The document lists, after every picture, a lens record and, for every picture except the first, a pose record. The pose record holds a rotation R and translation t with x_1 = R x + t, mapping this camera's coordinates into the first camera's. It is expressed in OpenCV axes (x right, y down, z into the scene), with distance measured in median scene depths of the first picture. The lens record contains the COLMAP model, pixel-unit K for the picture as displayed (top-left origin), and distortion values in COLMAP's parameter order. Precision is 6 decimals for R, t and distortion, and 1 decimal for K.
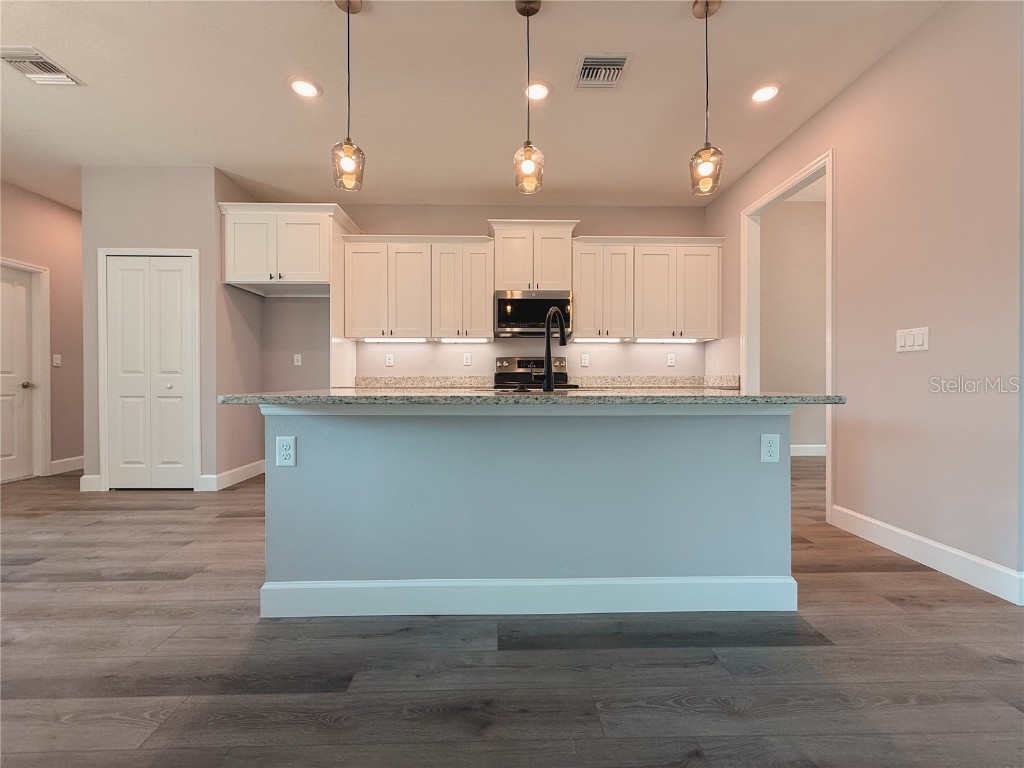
lens RADIAL K [[406.7, 0, 507.5], [0, 406.7, 383.2], [0, 0, 1]] dist [0.000082, 0.000332]
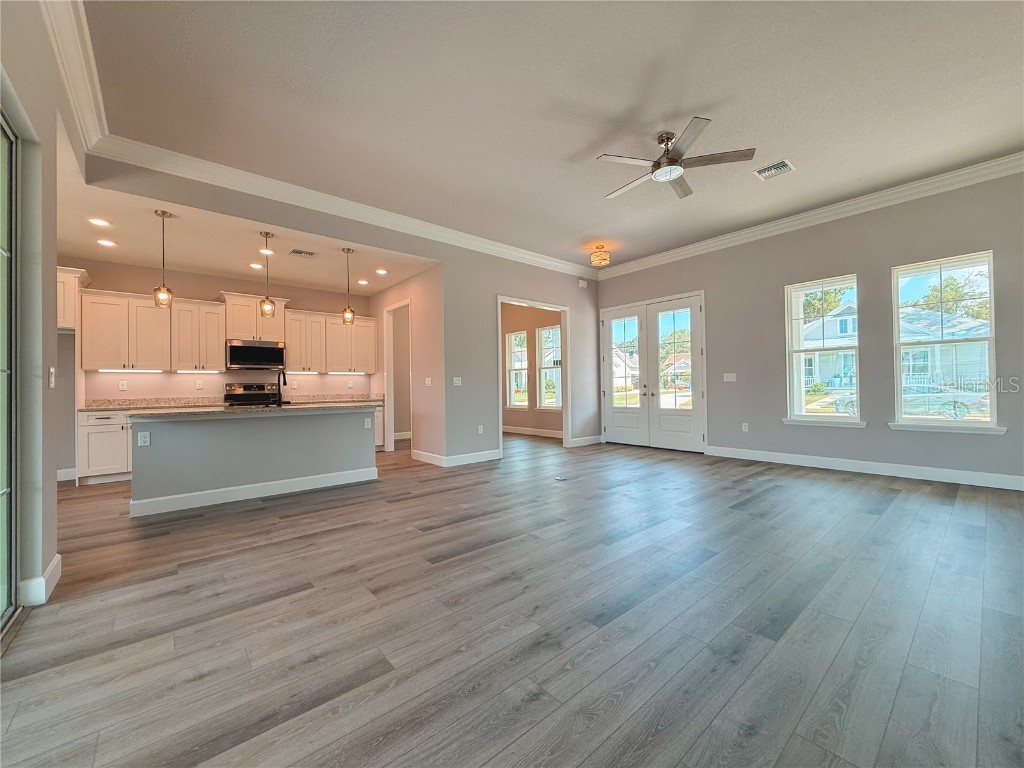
lens RADIAL K [[406.7, 0, 507.5], [0, 406.7, 383.2], [0, 0, 1]] dist [0.000082, 0.000332]
pose [[0.777139, -0.003497, 0.629319, -0.173363], [0.017439, 0.999720, -0.015981, -0.026239], [-0.629087, 0.023395, 0.776983, -0.816128]]
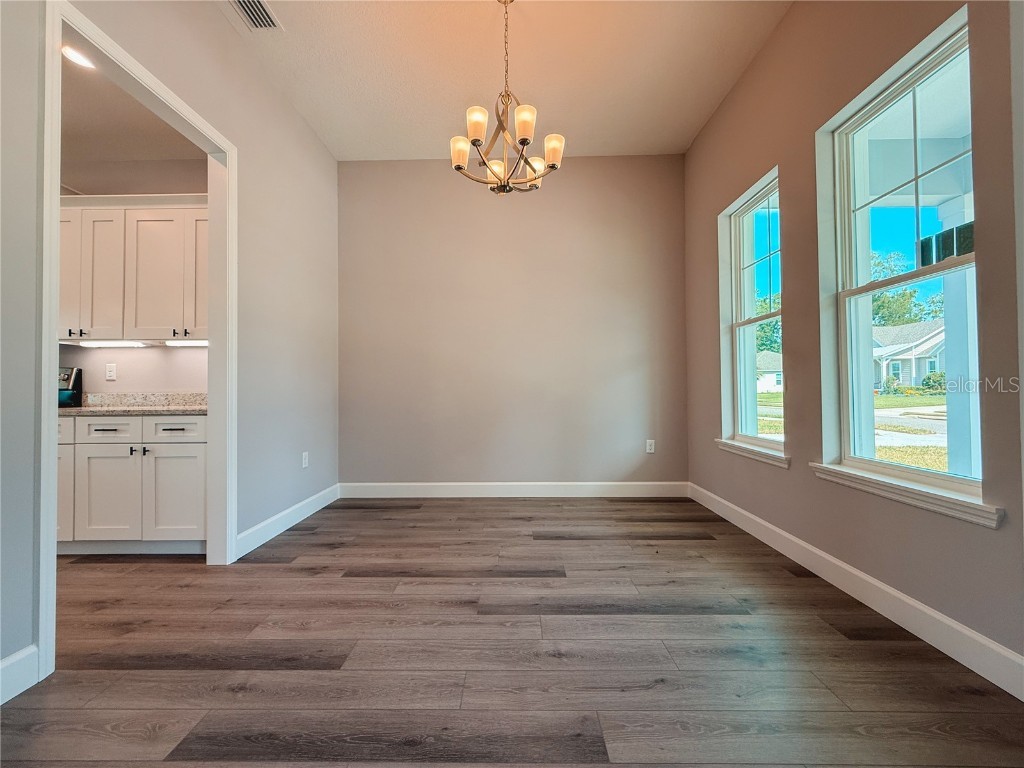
lens RADIAL K [[377.1, 0, 541.6], [0, 377.1, 384.9], [0, 0, 1]] dist [0.006428, -0.000055]
pose [[0.999533, -0.007560, -0.029598, 1.075106], [0.007028, 0.999812, -0.018059, -0.016982], [0.029729, 0.017842, 0.999399, 0.379013]]
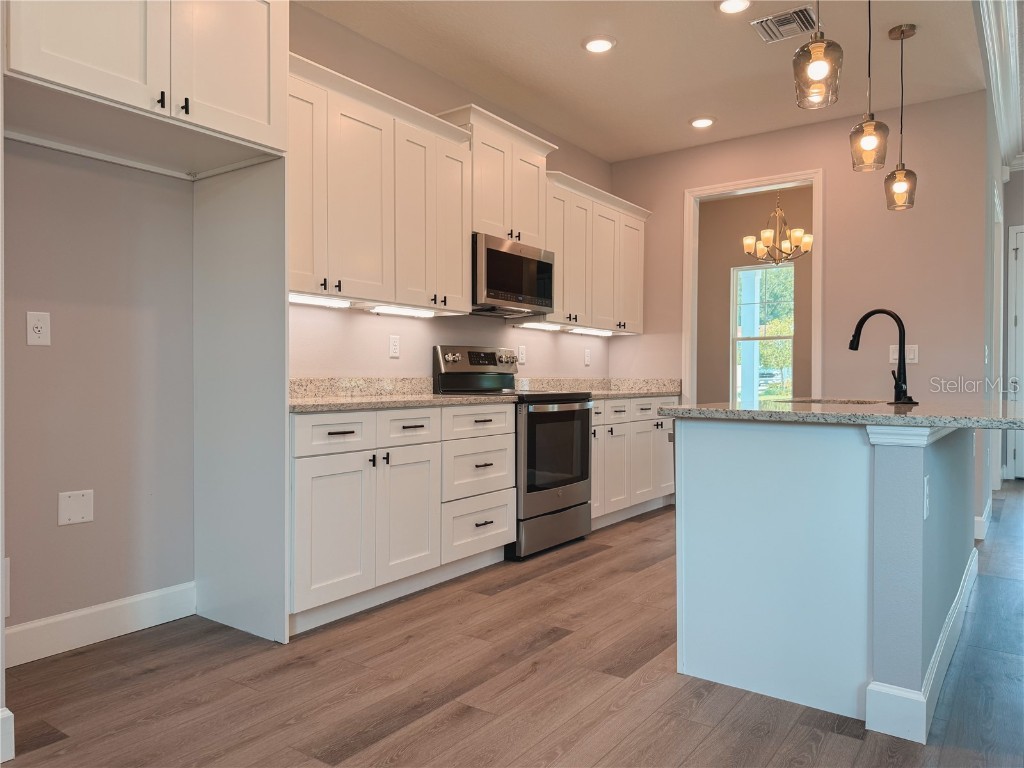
lens RADIAL K [[720.5, 0, 512.0], [0, 720.5, 384.0], [0, 0, 1]] dist [0.066043, -0.081107]
pose [[0.599229, -0.003911, 0.800568, -0.846747], [0.000200, 0.999989, 0.004736, -0.015135], [-0.800578, -0.002678, 0.599223, 0.347252]]
